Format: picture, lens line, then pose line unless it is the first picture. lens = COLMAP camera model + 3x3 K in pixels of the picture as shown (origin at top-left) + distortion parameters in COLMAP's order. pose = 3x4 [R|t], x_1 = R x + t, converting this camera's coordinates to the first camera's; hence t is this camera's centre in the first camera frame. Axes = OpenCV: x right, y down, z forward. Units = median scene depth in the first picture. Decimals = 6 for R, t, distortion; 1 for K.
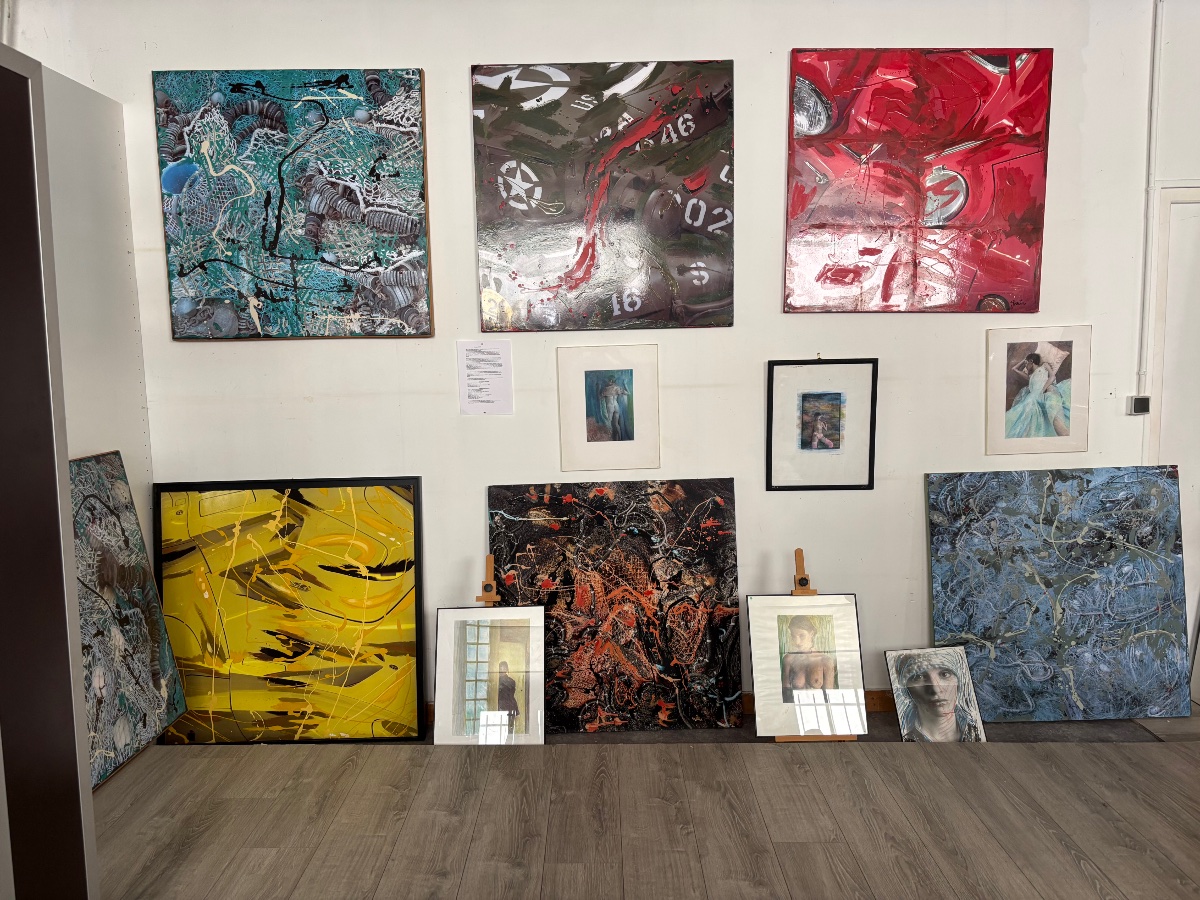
lens RADIAL K [[916.9, 0, 600.0], [0, 916.9, 450.0], [0, 0, 1]] dist [0.008109, -0.006778]
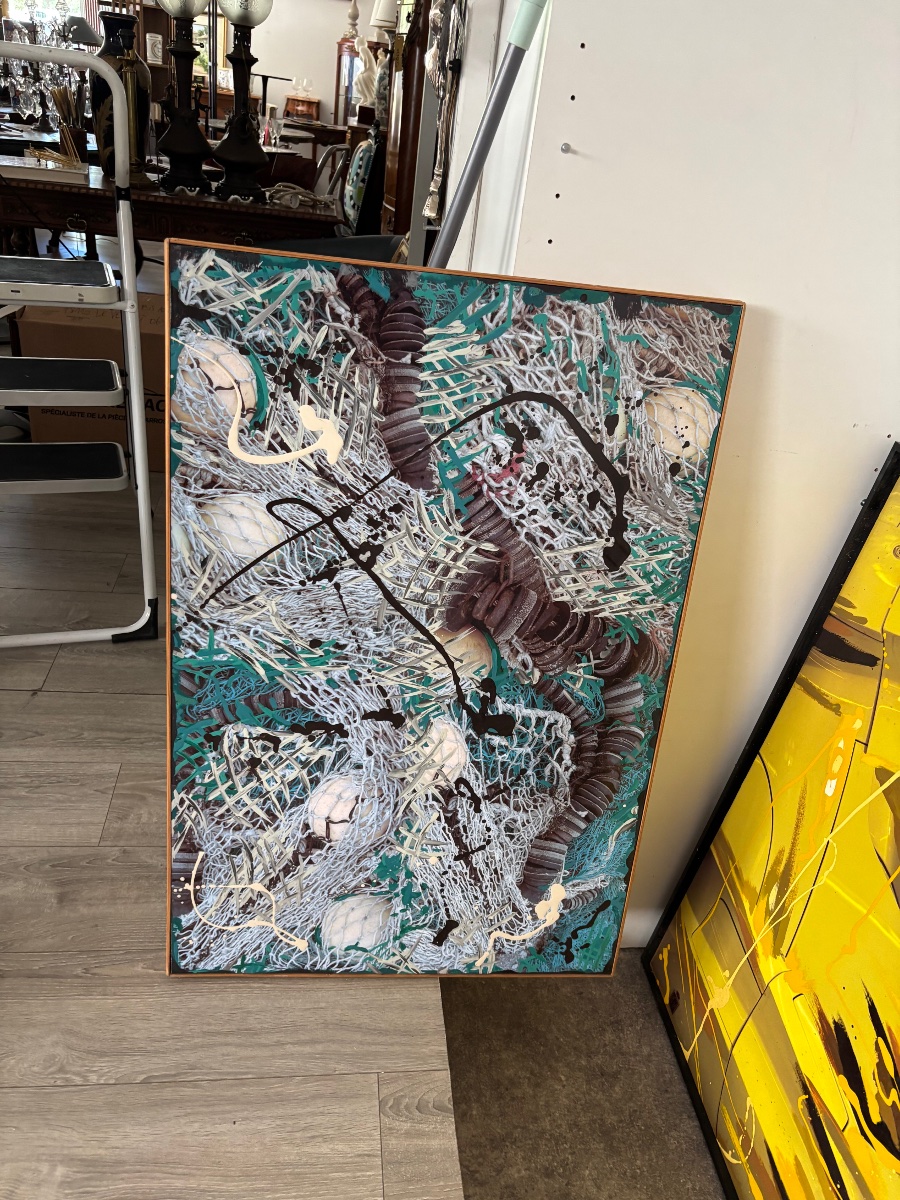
lens RADIAL K [[916.9, 0, 467.8], [0, 916.9, 599.1], [0, 0, 1]] dist [0.008109, -0.006778]
pose [[0.120835, 0.520141, -0.845490, -0.184012], [-0.235453, 0.842442, 0.484616, -0.044466], [0.964345, 0.140515, 0.224265, 0.782727]]
